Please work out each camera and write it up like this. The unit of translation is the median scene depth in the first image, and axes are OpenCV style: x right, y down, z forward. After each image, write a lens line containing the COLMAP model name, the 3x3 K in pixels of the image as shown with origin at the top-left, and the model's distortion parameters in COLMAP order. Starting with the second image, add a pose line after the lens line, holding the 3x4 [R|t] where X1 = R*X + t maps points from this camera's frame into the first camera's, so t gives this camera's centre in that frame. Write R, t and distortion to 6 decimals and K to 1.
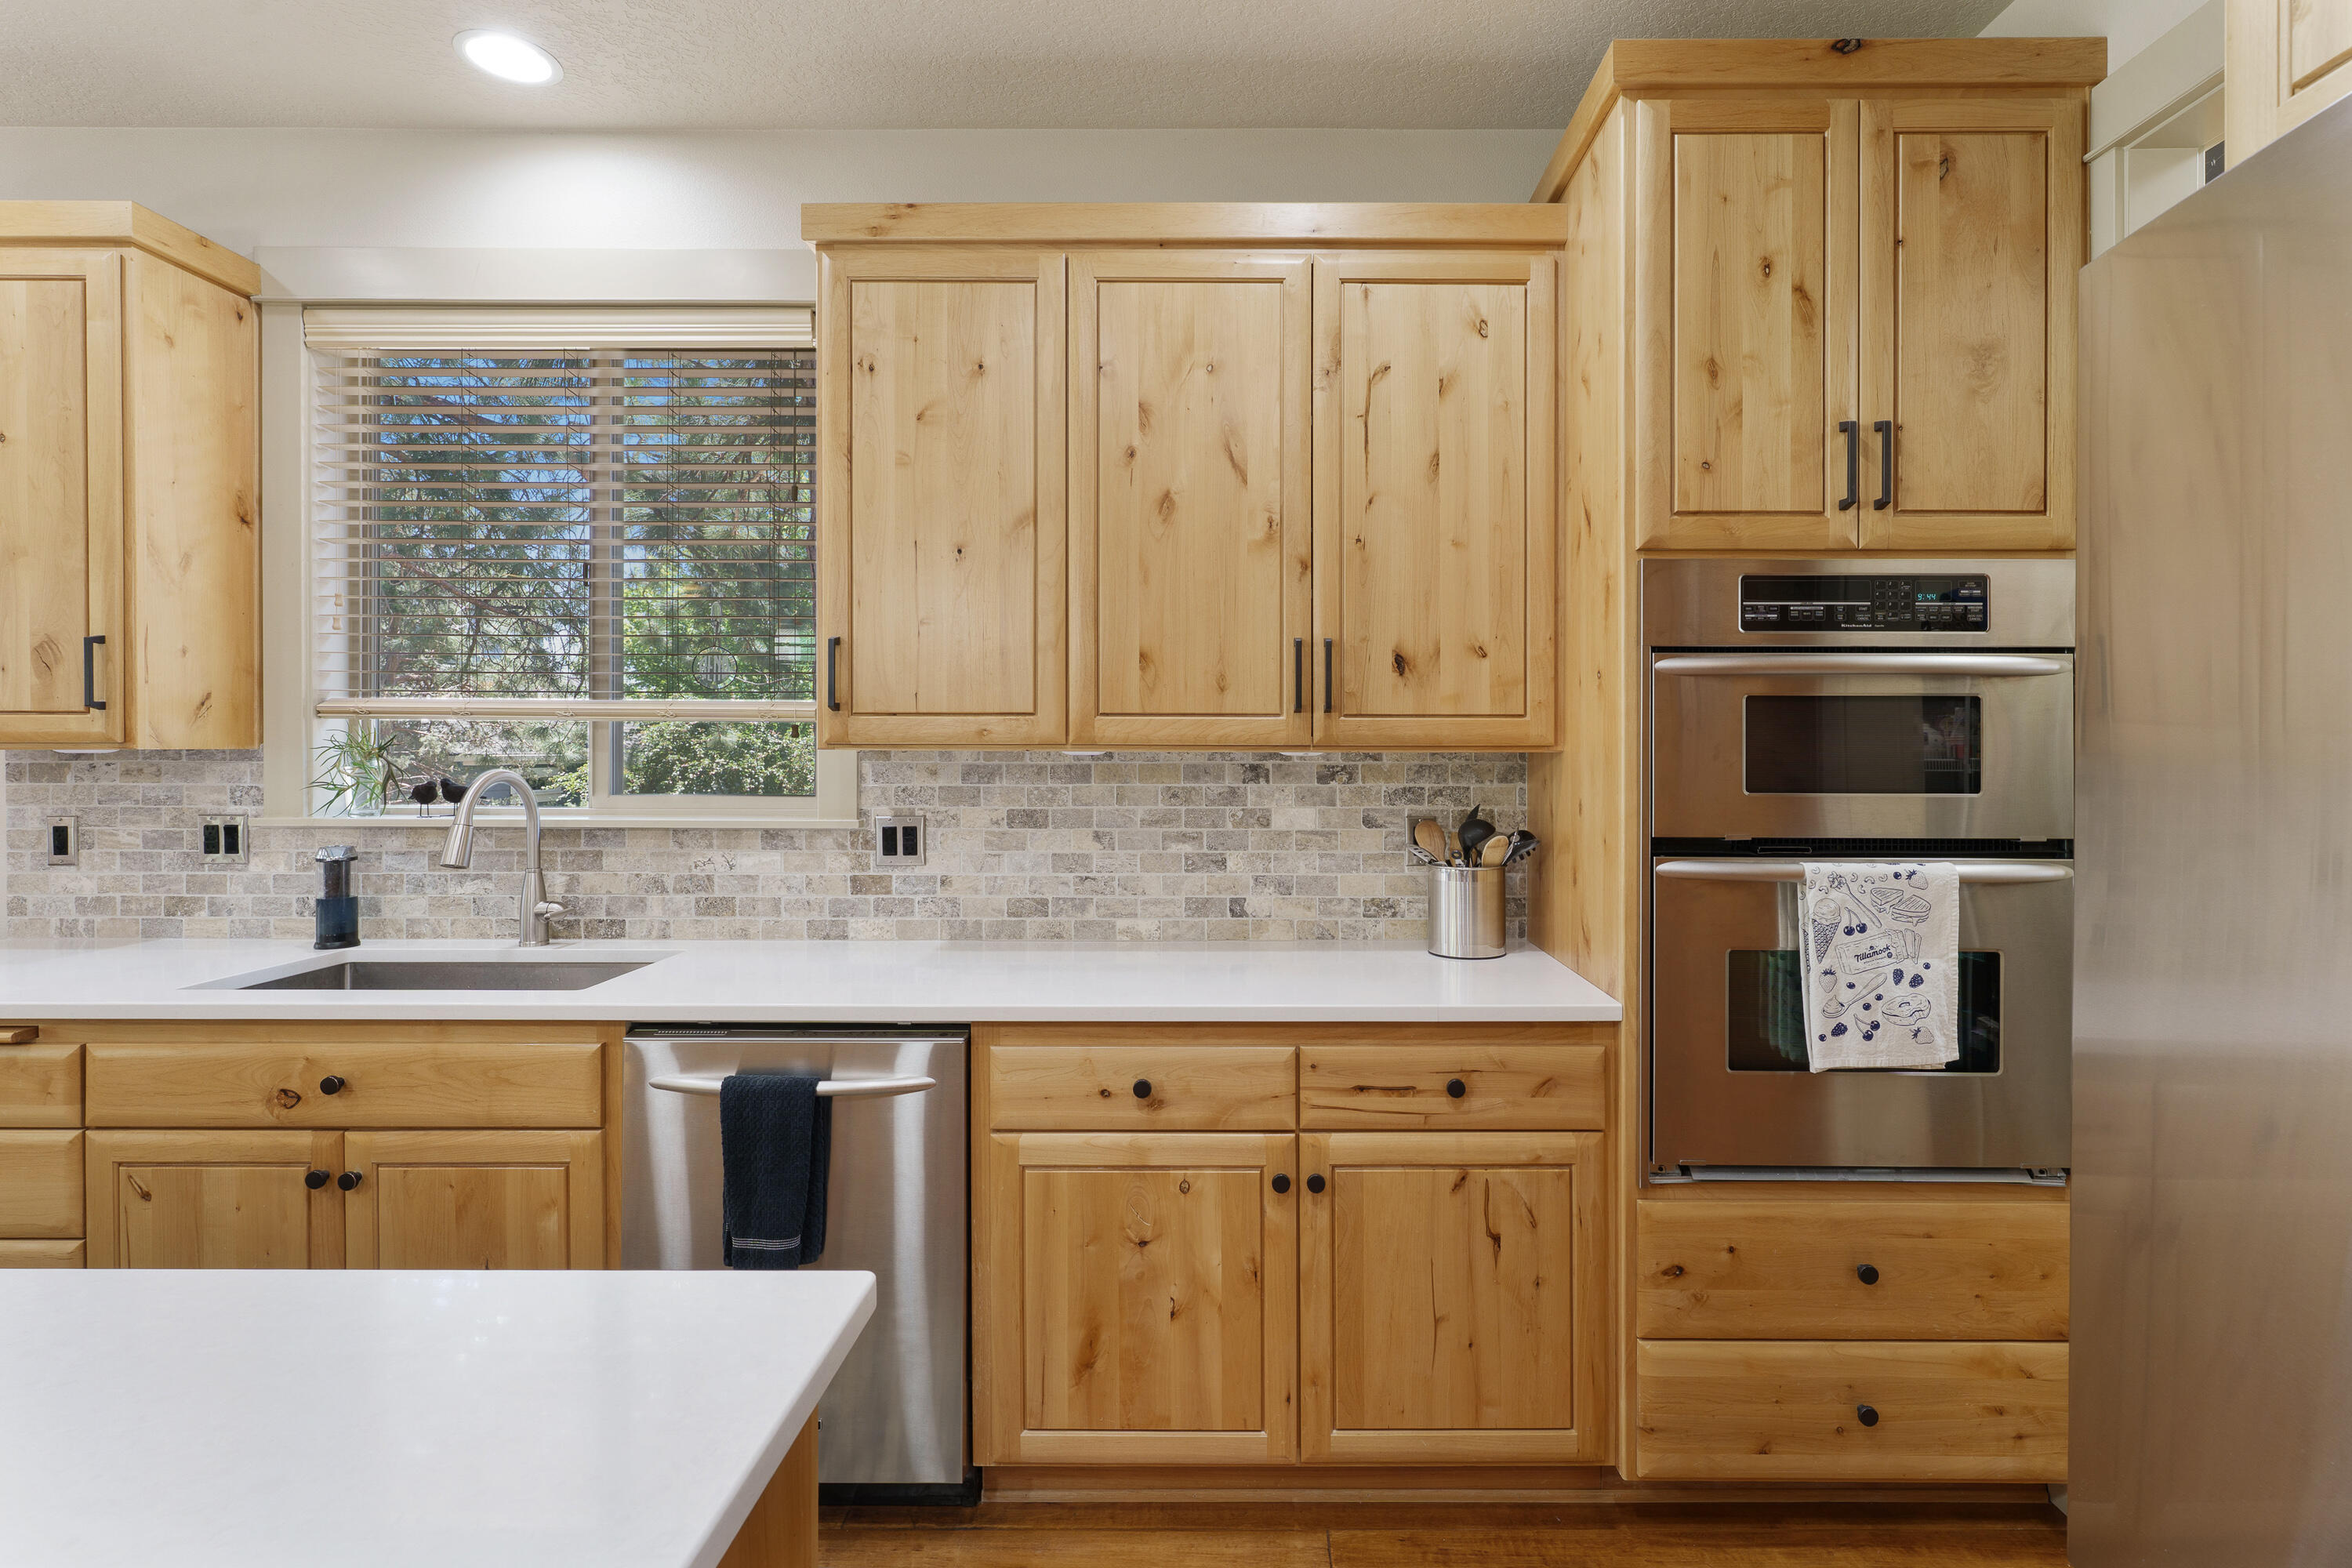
lens RADIAL K [[1098.3, 0, 1232.5], [0, 1098.3, 763.3], [0, 0, 1]] dist [-0.000464, 0.003867]
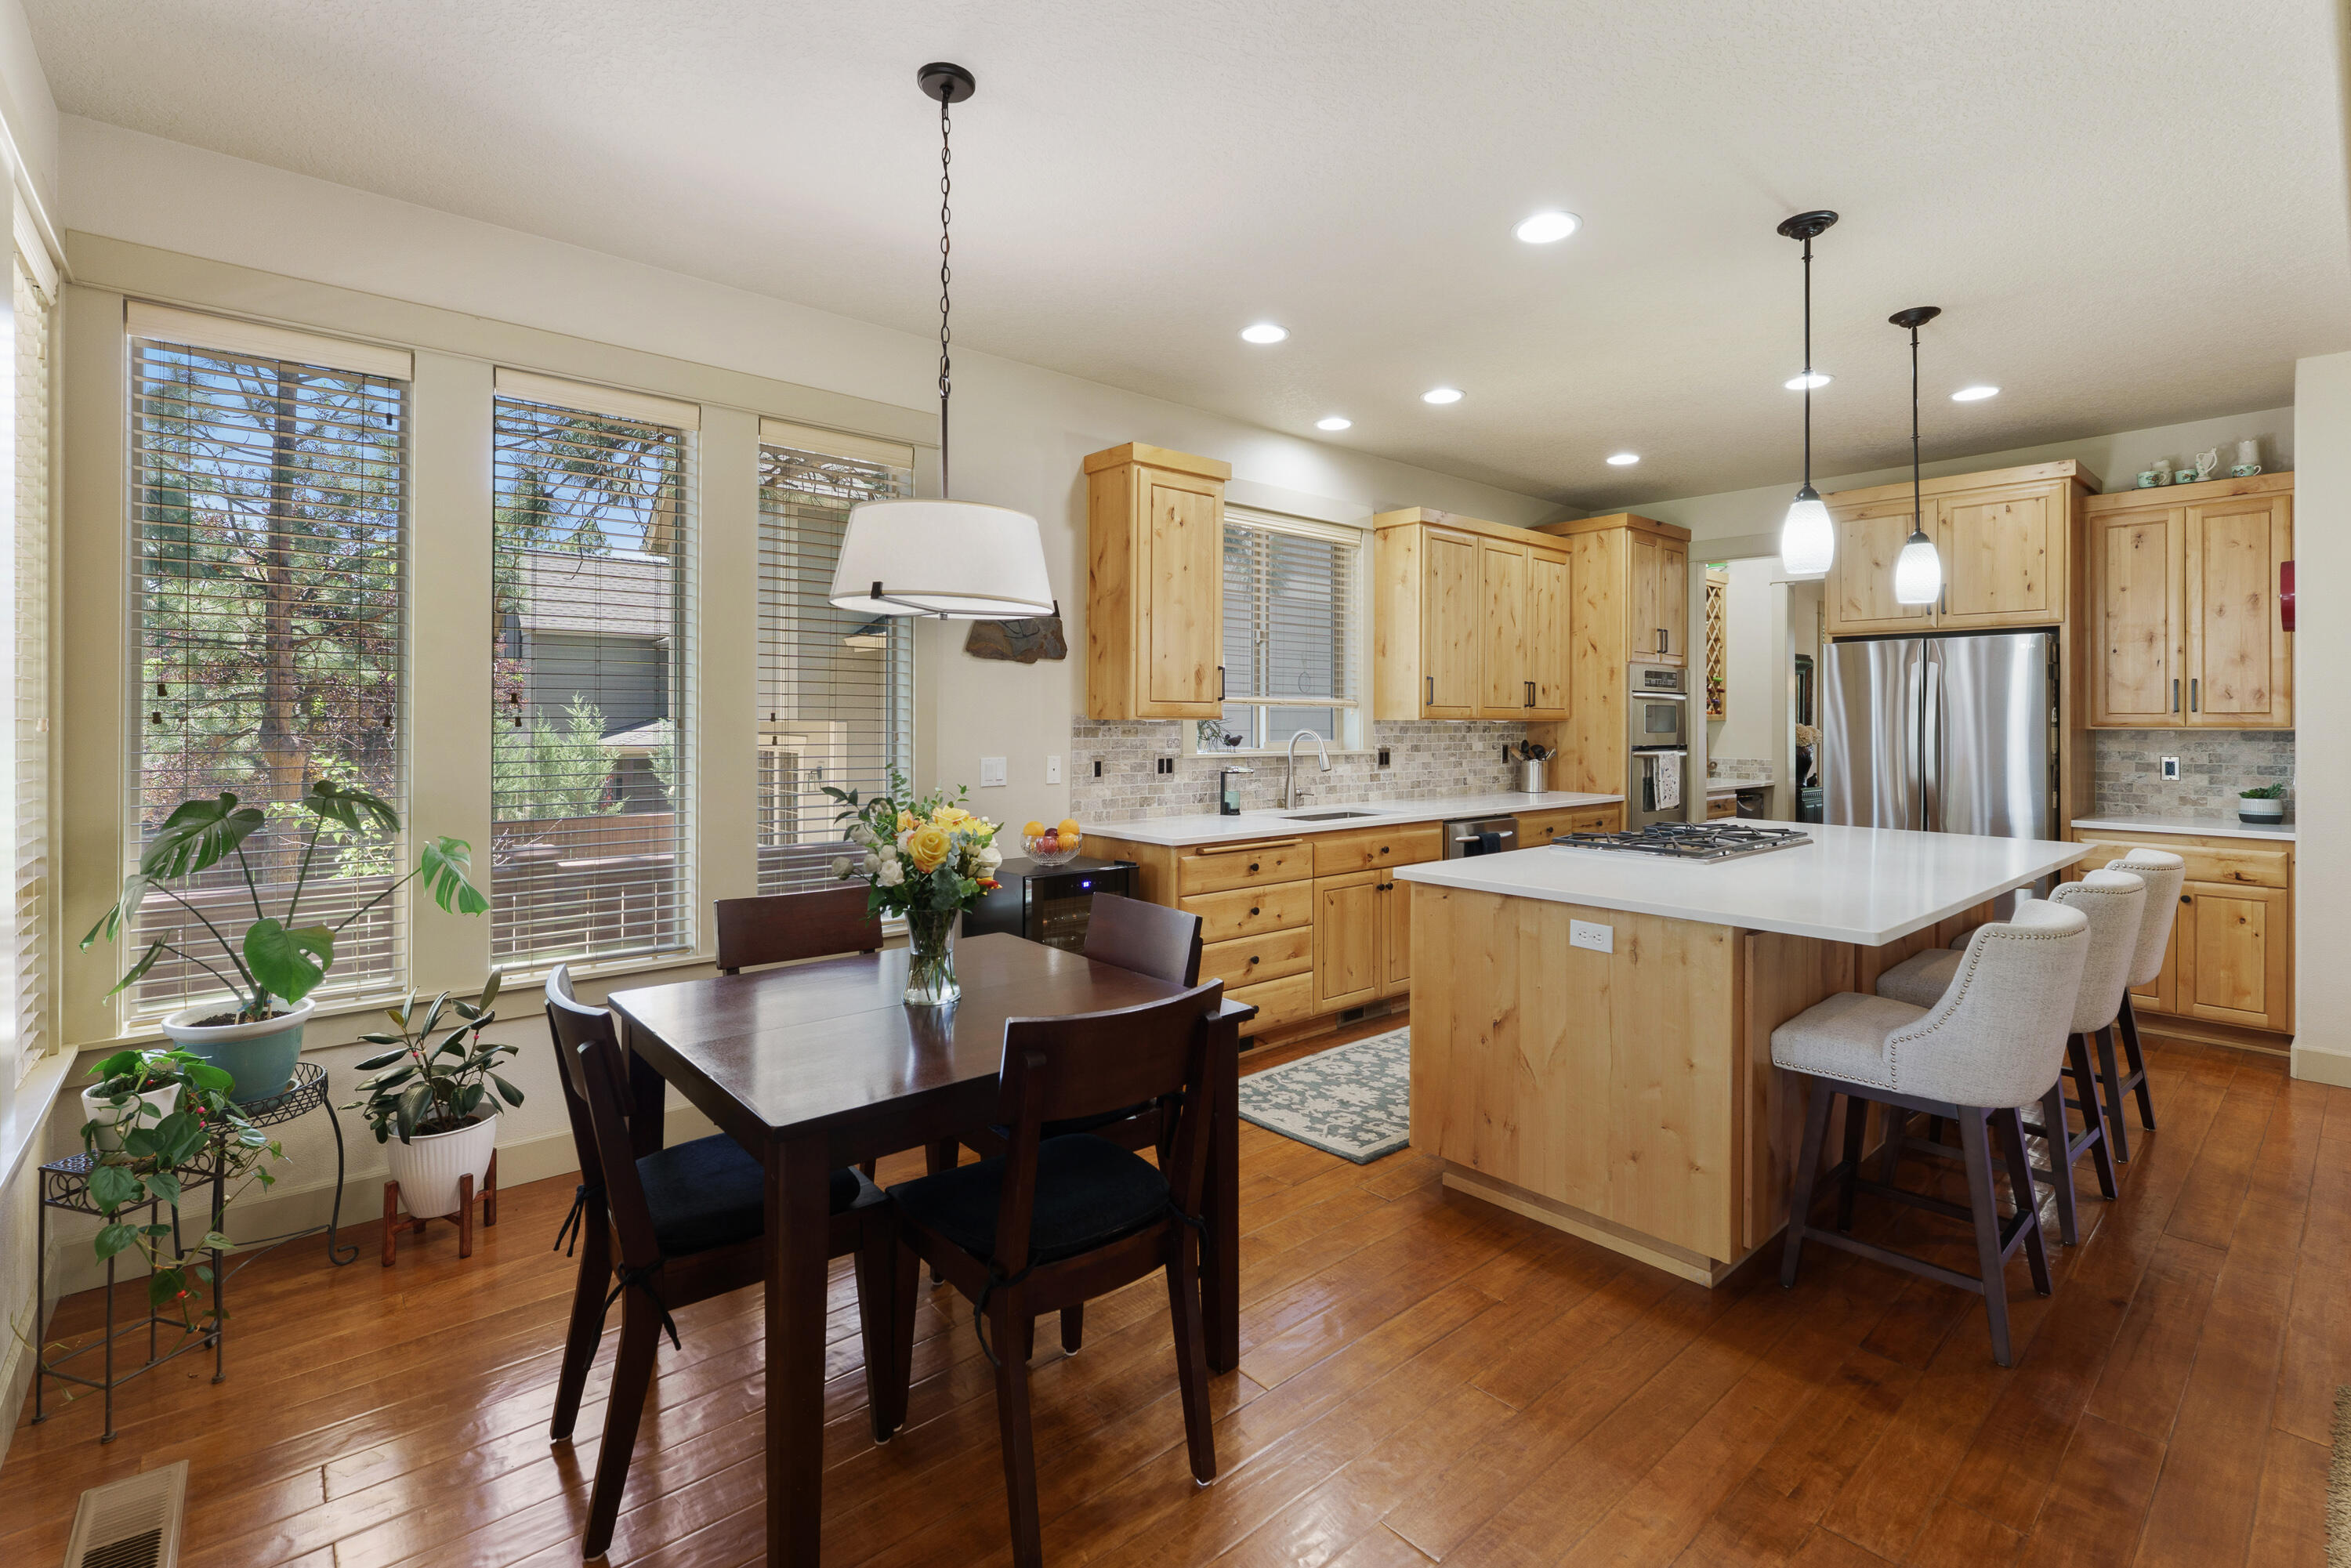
lens RADIAL K [[1067.0, 0, 1177.5], [0, 1067.0, 734.2], [0, 0, 1]] dist [0.015500, 0.001312]
pose [[0.743588, -0.007950, 0.668591, -2.185983], [0.008486, 0.999961, 0.002453, 0.008934], [-0.668585, 0.003850, 0.743626, -0.414714]]
